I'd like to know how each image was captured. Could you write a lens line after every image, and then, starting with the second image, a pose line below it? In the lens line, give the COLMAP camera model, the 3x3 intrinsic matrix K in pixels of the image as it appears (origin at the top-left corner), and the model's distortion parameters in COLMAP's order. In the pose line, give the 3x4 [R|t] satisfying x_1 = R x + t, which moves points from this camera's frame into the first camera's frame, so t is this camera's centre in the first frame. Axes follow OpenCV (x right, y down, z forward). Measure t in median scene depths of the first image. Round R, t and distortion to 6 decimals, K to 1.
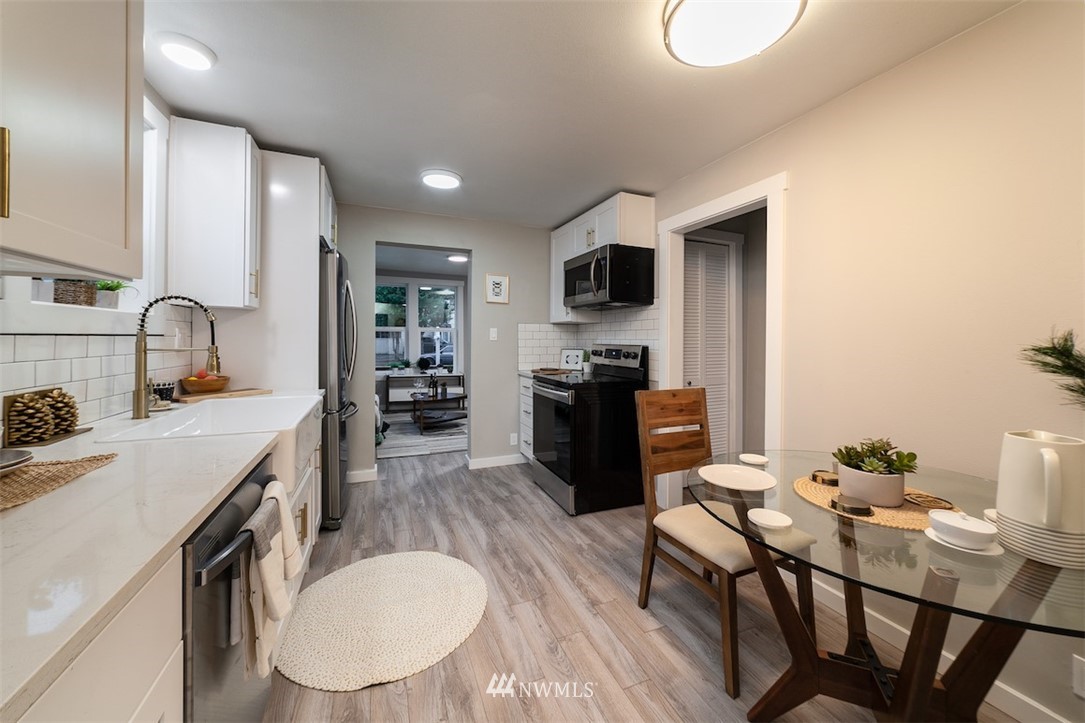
lens RADIAL K [[403.3, 0, 539.8], [0, 403.3, 351.5], [0, 0, 1]] dist [0.001134, 0.000423]
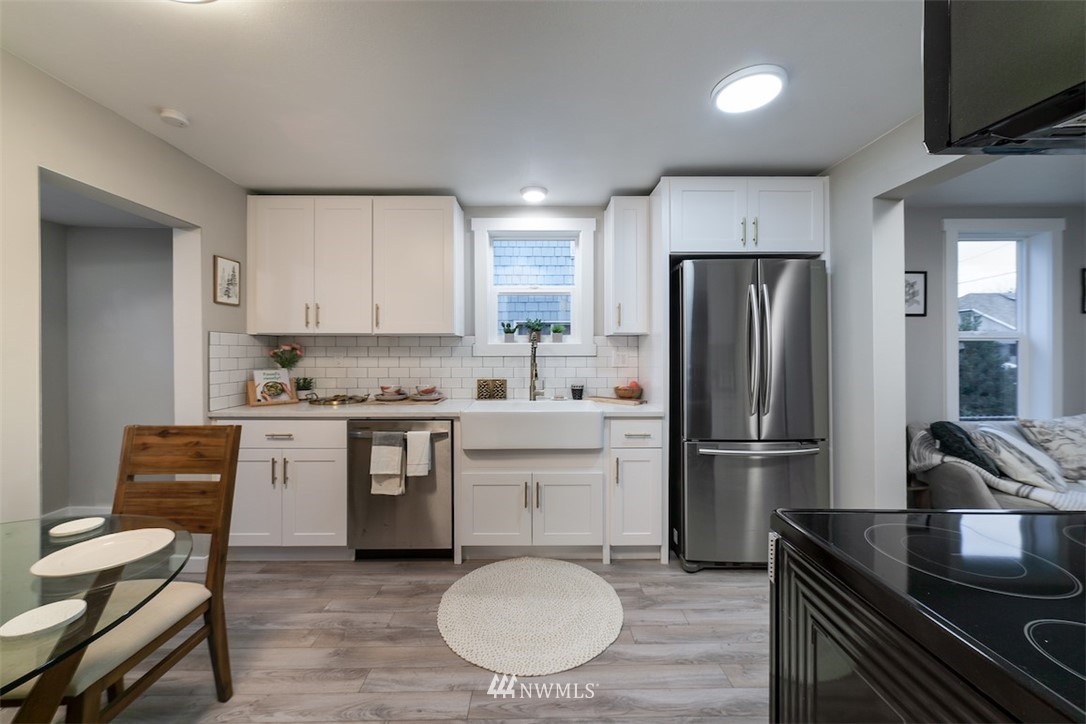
lens RADIAL K [[403.7, 0, 540.3], [0, 403.7, 351.9], [0, 0, 1]] dist [0.001134, 0.000423]
pose [[-0.361411, -0.013040, -0.932315, 0.641631], [-0.026579, 0.999640, -0.003679, -0.046108], [0.932028, 0.023451, -0.361628, 1.410130]]
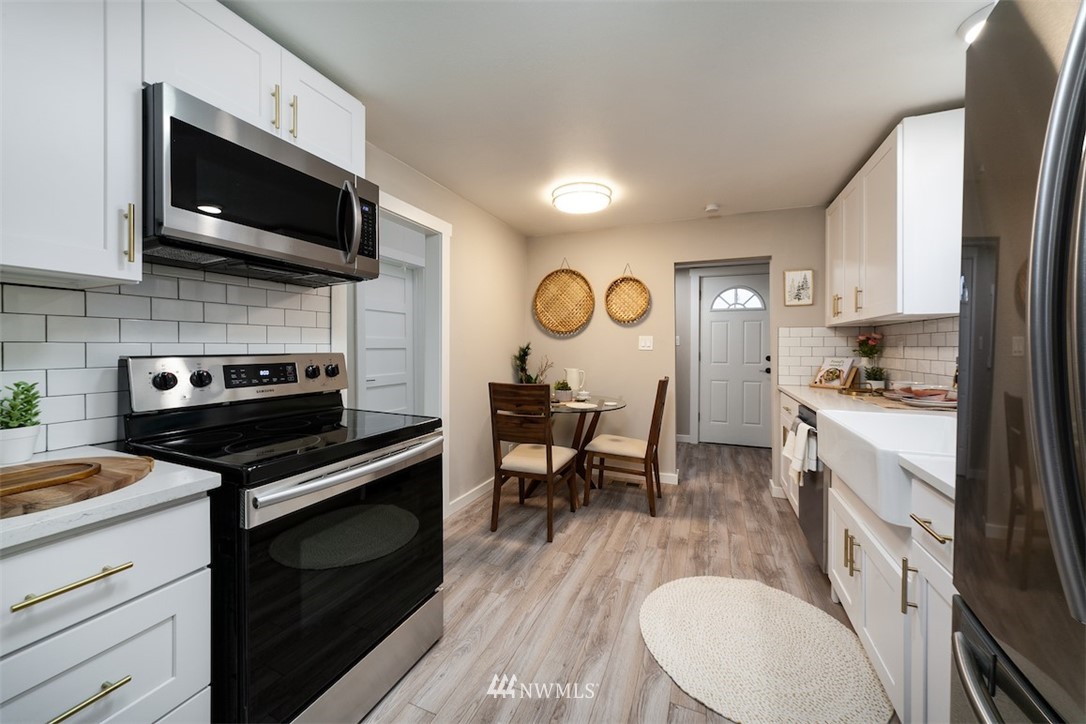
lens RADIAL K [[403.7, 0, 540.3], [0, 403.7, 351.9], [0, 0, 1]] dist [0.001134, 0.000423]
pose [[-0.709342, -0.020527, 0.704566, -0.674209], [0.011129, 0.999125, 0.040313, -0.063883], [-0.704777, 0.036437, -0.708493, 1.974695]]
